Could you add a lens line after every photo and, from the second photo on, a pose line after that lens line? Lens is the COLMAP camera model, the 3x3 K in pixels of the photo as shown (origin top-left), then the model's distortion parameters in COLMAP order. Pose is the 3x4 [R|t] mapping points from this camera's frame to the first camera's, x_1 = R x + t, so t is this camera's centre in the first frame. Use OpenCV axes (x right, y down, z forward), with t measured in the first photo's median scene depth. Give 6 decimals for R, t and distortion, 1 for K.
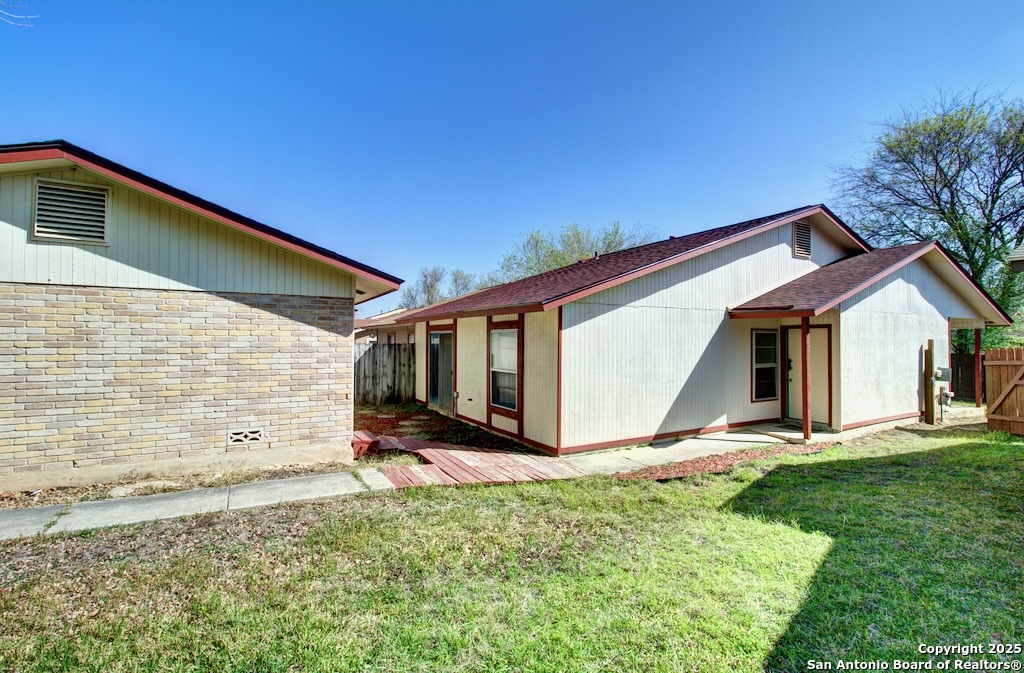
lens RADIAL K [[463.5, 0, 514.1], [0, 463.5, 339.8], [0, 0, 1]] dist [-0.010731, 0.004868]
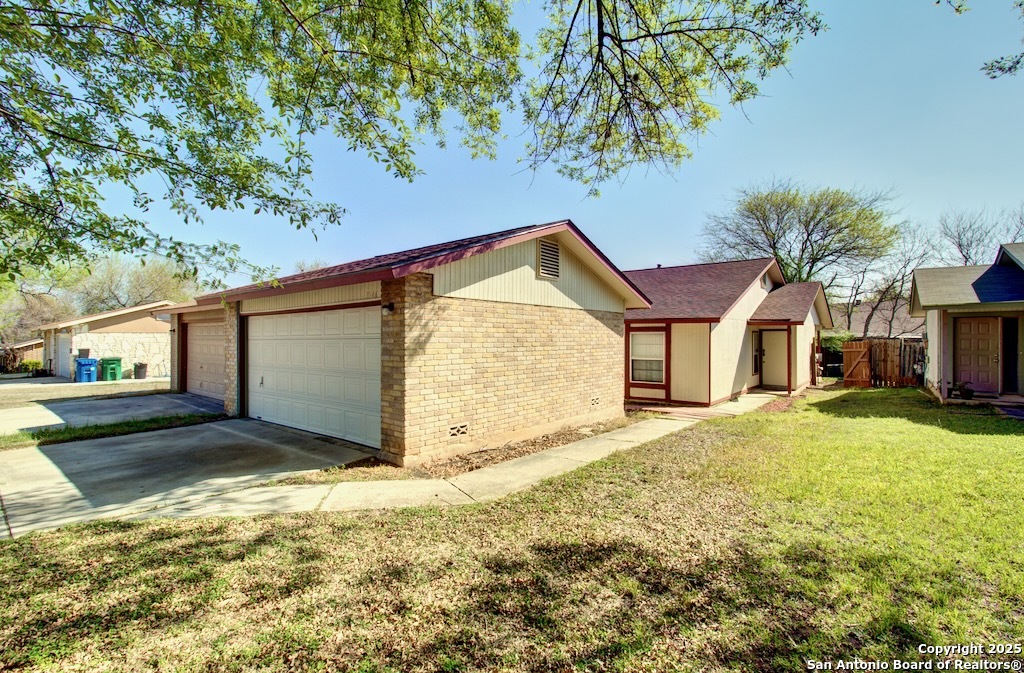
lens RADIAL K [[463.5, 0, 507.4], [0, 463.5, 340.2], [0, 0, 1]] dist [-0.010731, 0.004868]
pose [[0.931041, -0.004018, 0.364893, -1.066702], [-0.000313, 0.999930, 0.011809, -0.013625], [-0.364915, -0.011109, 0.930975, -0.268051]]
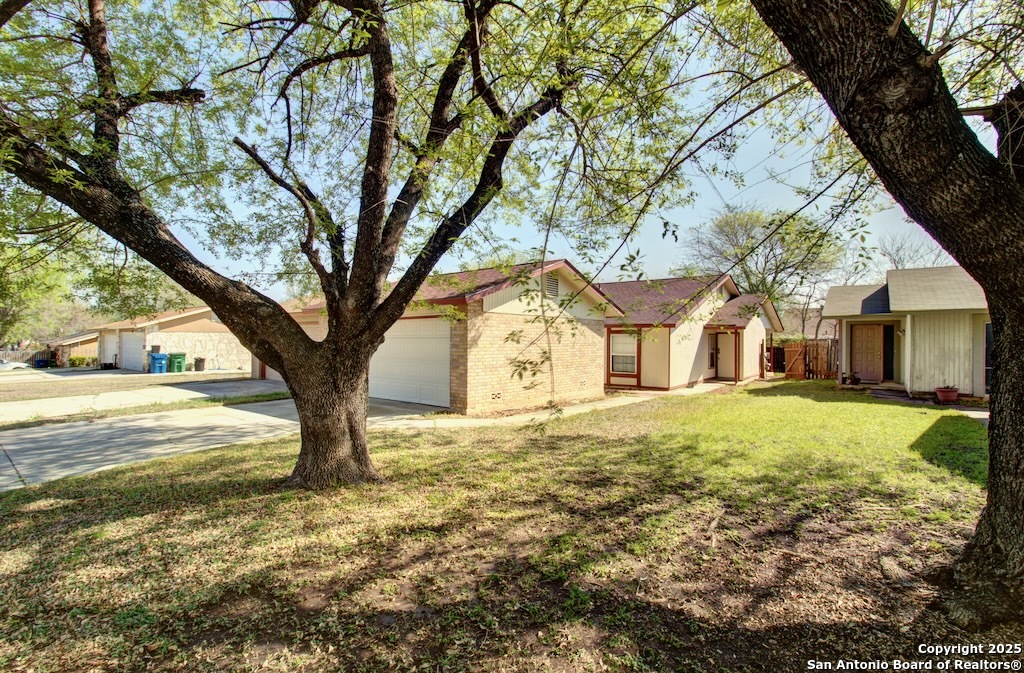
lens RADIAL K [[463.5, 0, 509.1], [0, 463.5, 333.4], [0, 0, 1]] dist [-0.010731, 0.004868]
pose [[0.923010, 0.006941, 0.384713, -1.315561], [-0.005935, 0.999975, -0.003803, -0.015624], [-0.384729, 0.001227, 0.923029, -0.689073]]
